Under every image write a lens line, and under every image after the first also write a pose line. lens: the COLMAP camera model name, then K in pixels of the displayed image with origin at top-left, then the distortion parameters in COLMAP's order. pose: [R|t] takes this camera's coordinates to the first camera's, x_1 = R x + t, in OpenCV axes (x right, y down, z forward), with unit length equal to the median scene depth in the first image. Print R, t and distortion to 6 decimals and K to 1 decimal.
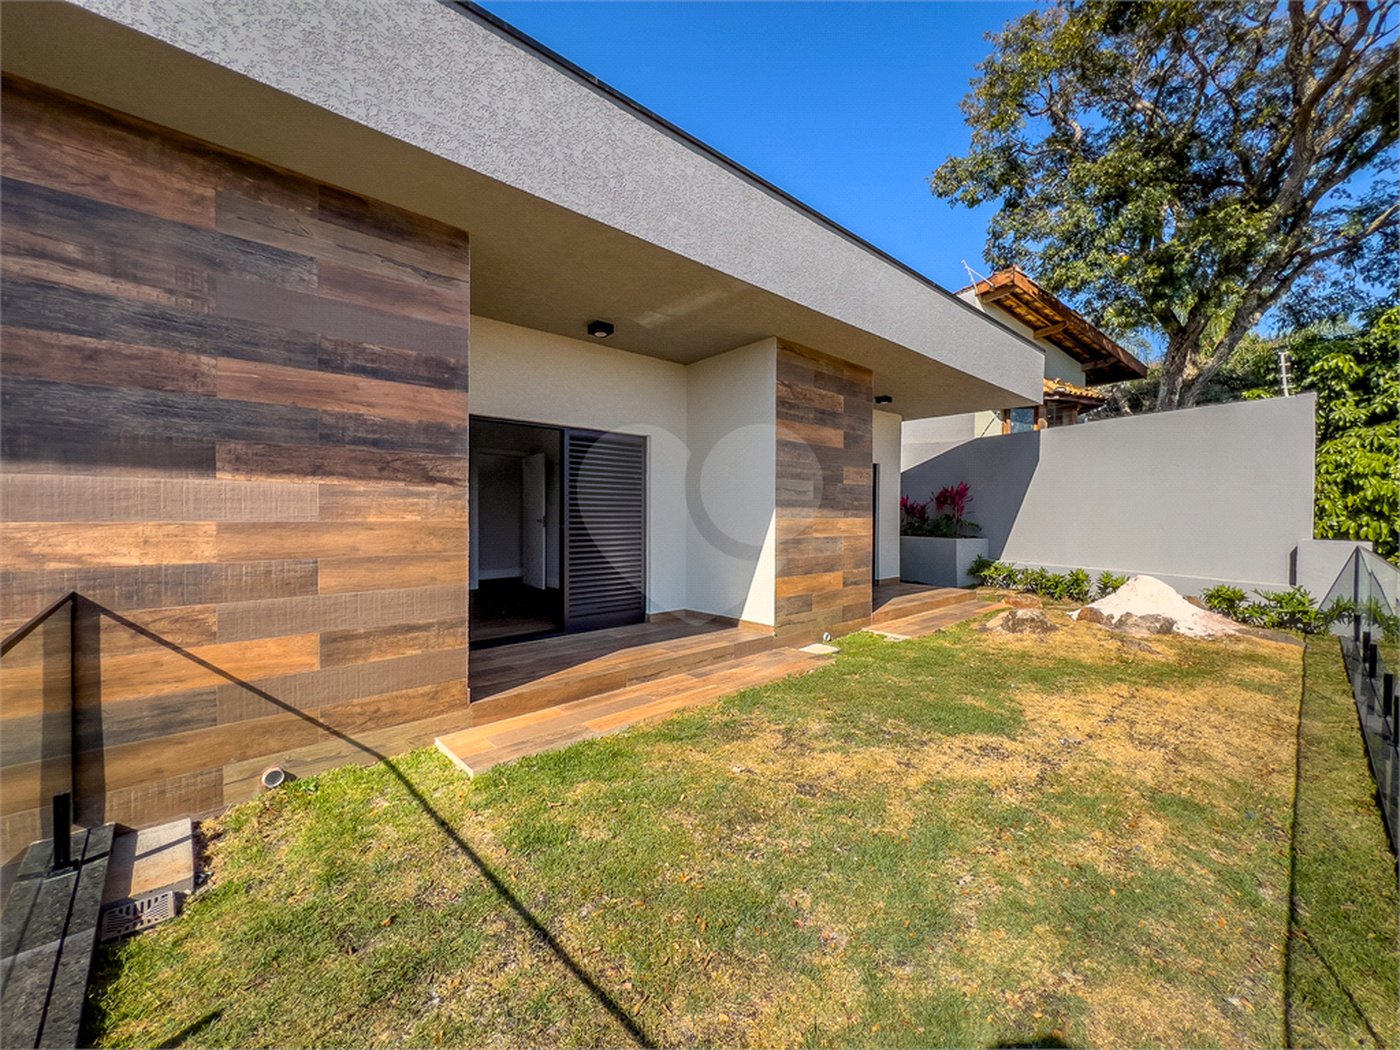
lens RADIAL K [[567.5, 0, 706.2], [0, 567.5, 512.3], [0, 0, 1]] dist [-0.001307, 0.000267]
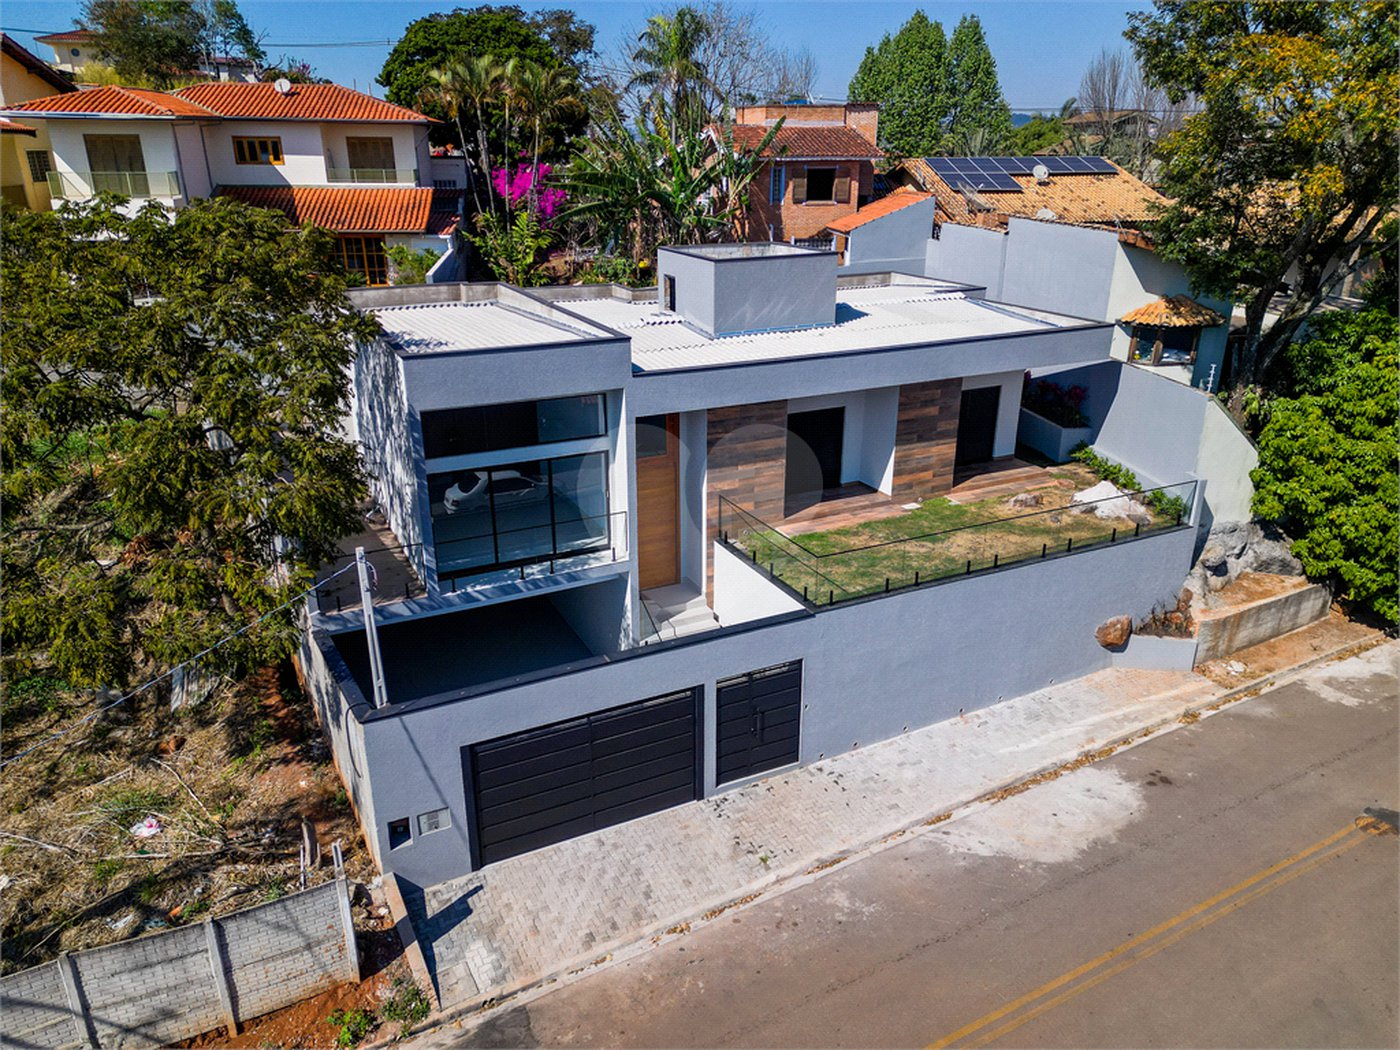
lens RADIAL K [[977.9, 0, 700.6], [0, 977.9, 519.4], [0, 0, 1]] dist [0.081798, -0.077998]
pose [[0.955116, 0.099647, -0.278970, 0.648991], [0.006677, 0.934244, 0.356571, -1.498979], [0.296157, -0.342430, 0.891646, -3.745361]]
